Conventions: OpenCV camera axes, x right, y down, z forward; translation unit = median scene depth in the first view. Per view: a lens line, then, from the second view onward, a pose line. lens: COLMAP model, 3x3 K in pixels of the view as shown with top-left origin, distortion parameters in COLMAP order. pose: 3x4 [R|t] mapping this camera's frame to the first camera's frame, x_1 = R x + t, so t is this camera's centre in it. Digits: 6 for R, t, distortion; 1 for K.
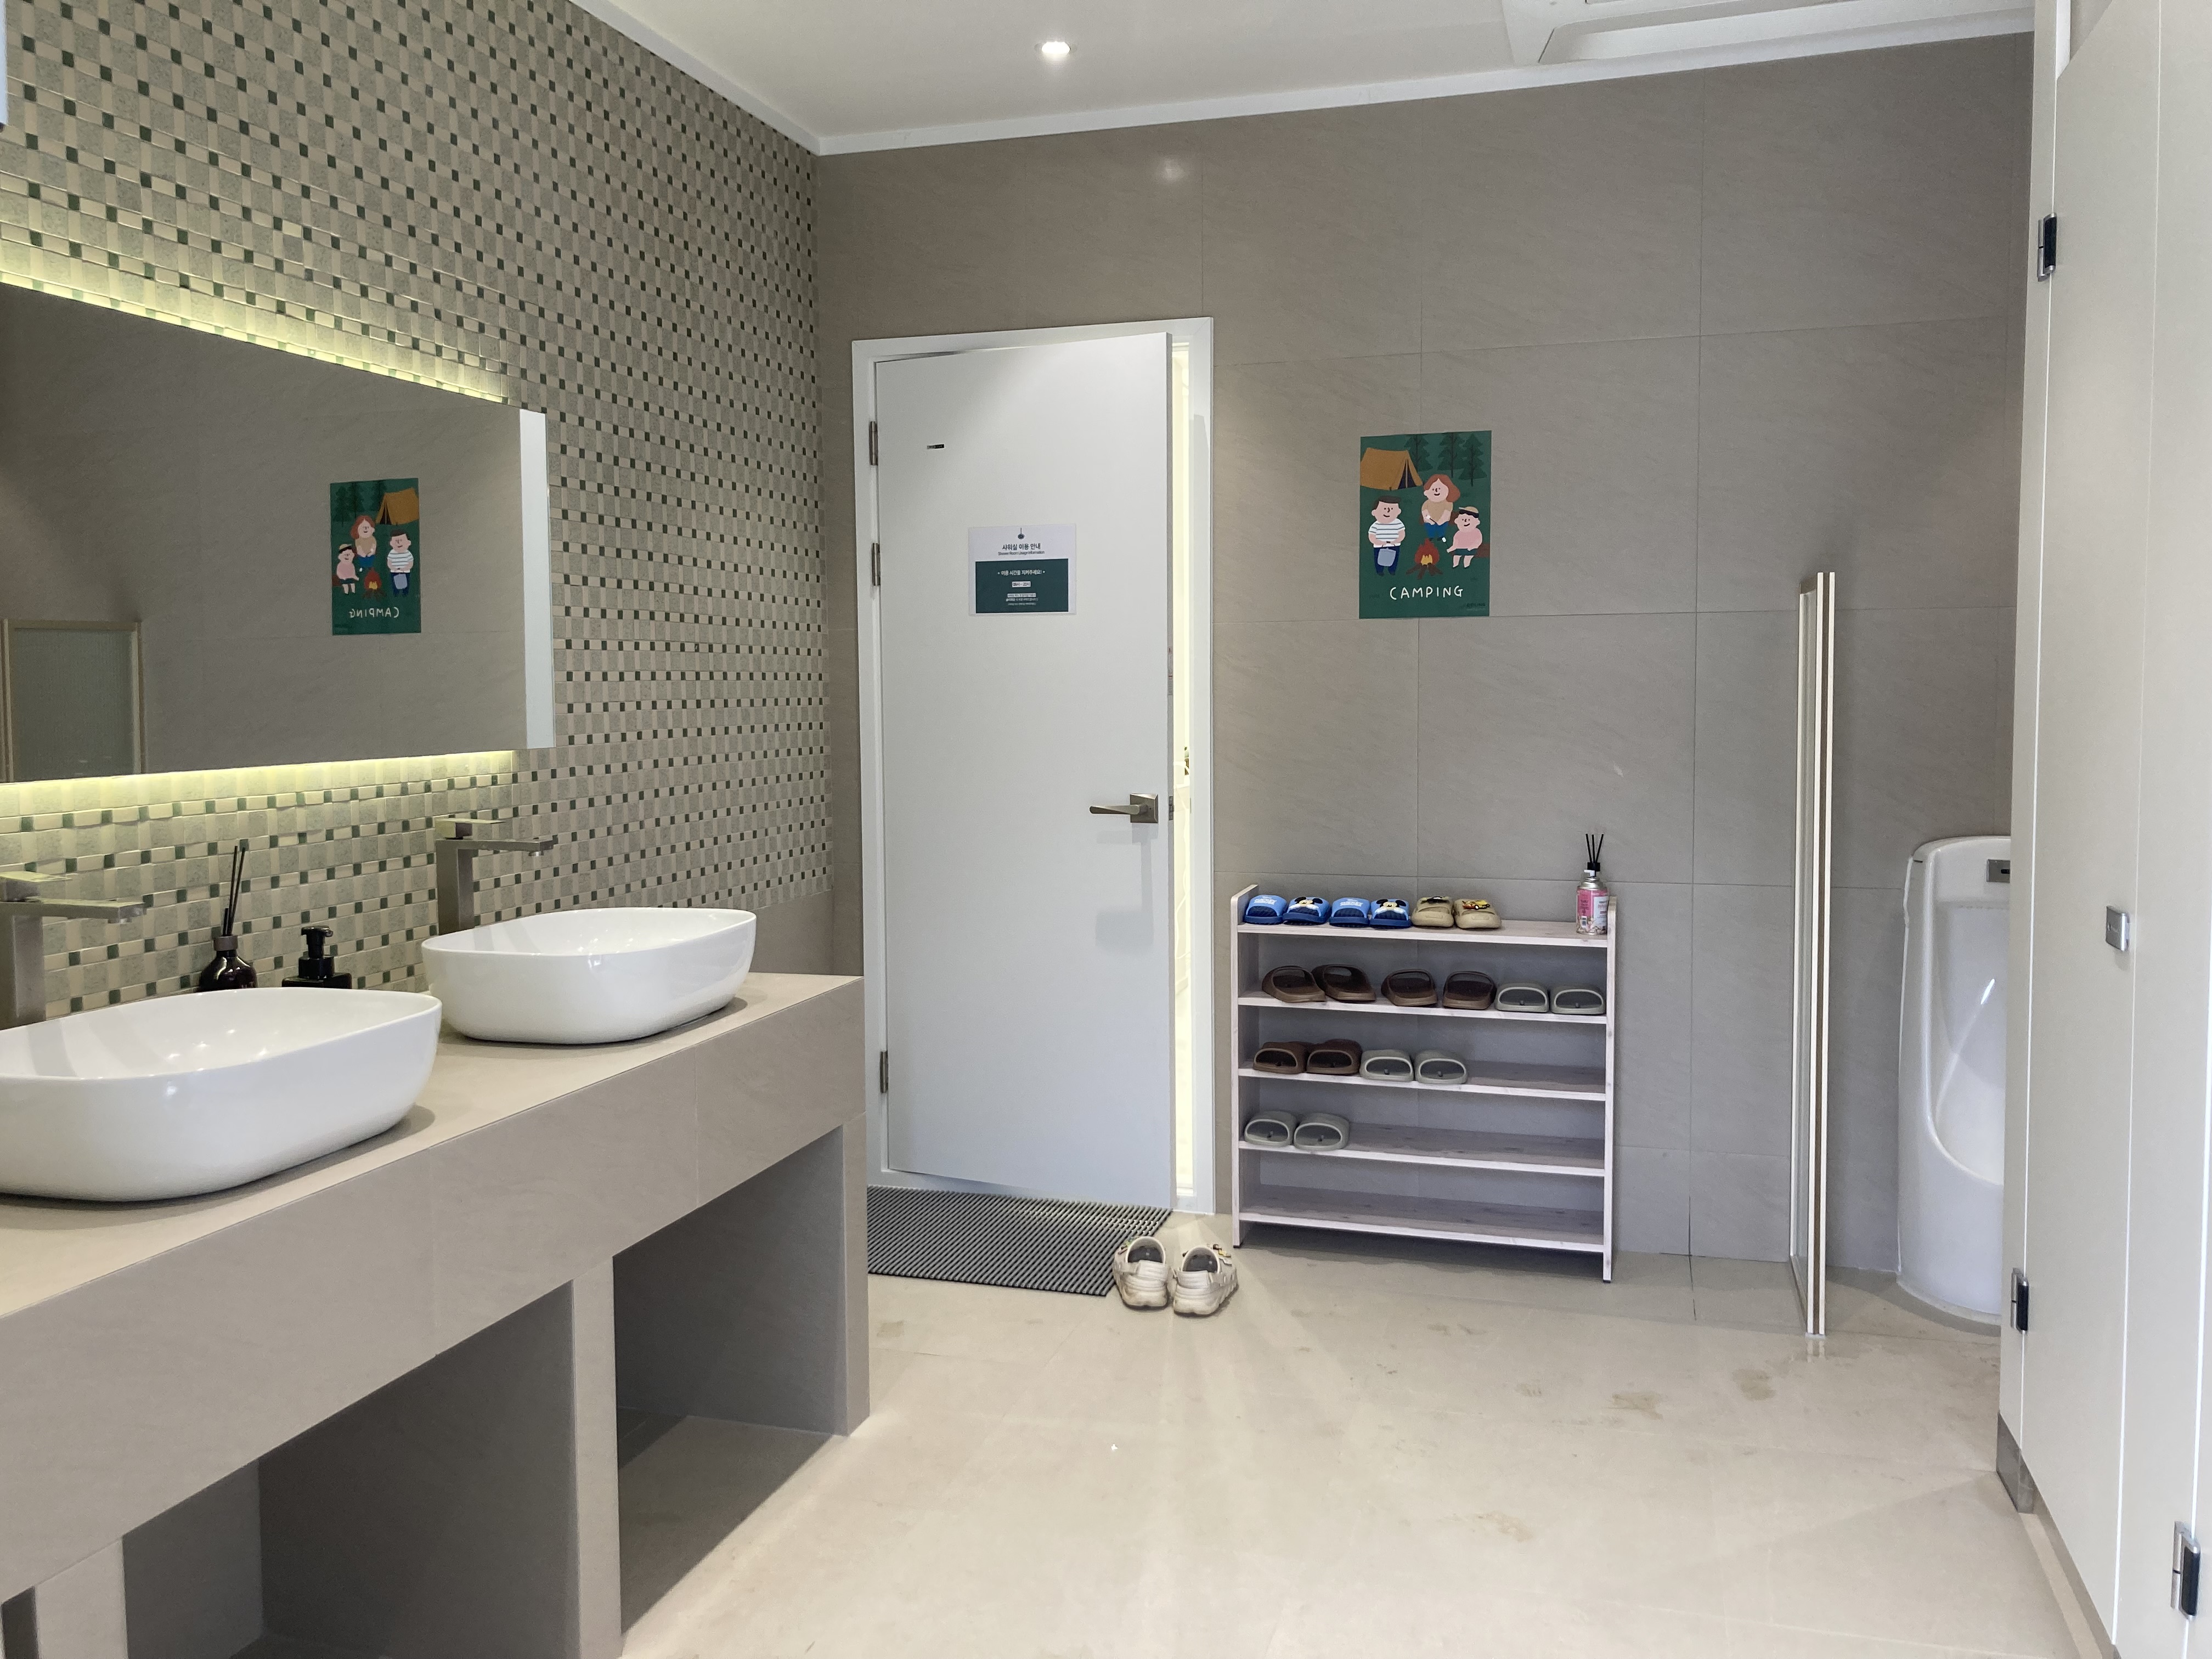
lens RADIAL K [[1817.5, 0, 1108.8], [0, 1817.5, 822.6], [0, 0, 1]] dist [-0.001809, -0.012627]
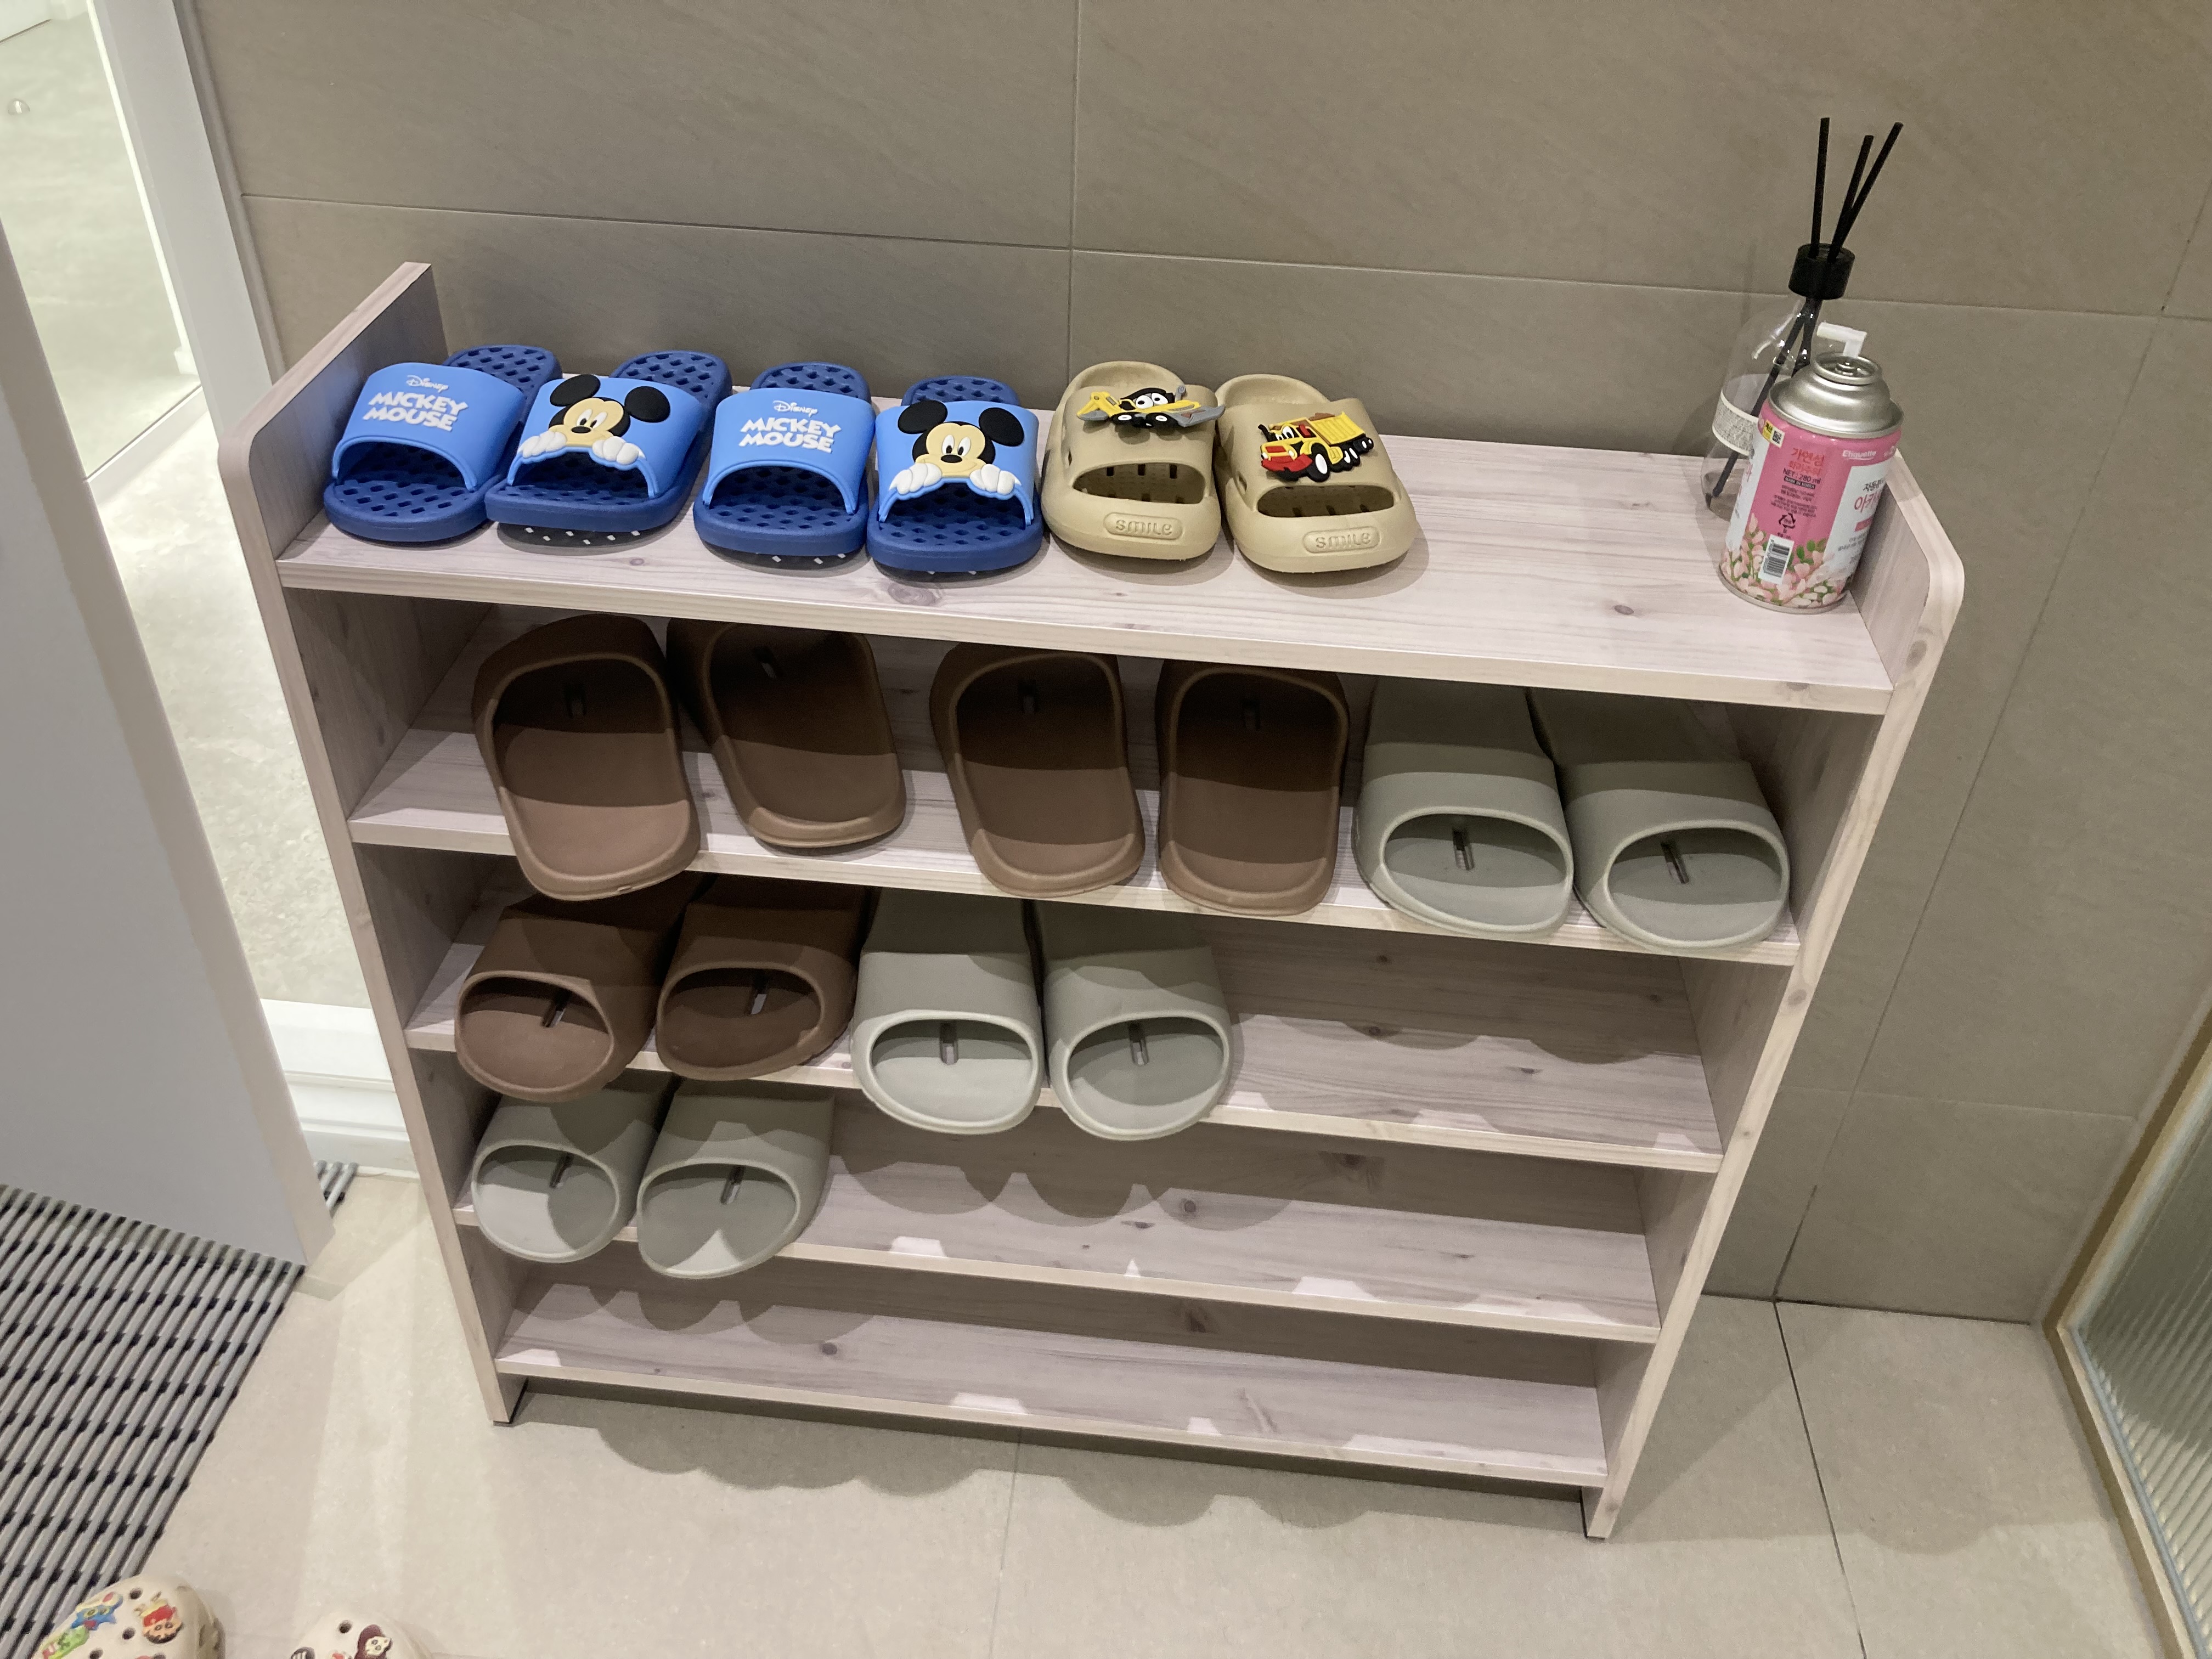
lens RADIAL K [[1817.5, 0, 1099.3], [0, 1817.5, 816.2], [0, 0, 1]] dist [-0.001809, -0.012627]
pose [[0.979044, -0.082085, 0.186374, 0.125234], [-0.032348, 0.840867, 0.540275, -0.040353], [-0.201064, -0.534982, 0.820590, 0.778780]]
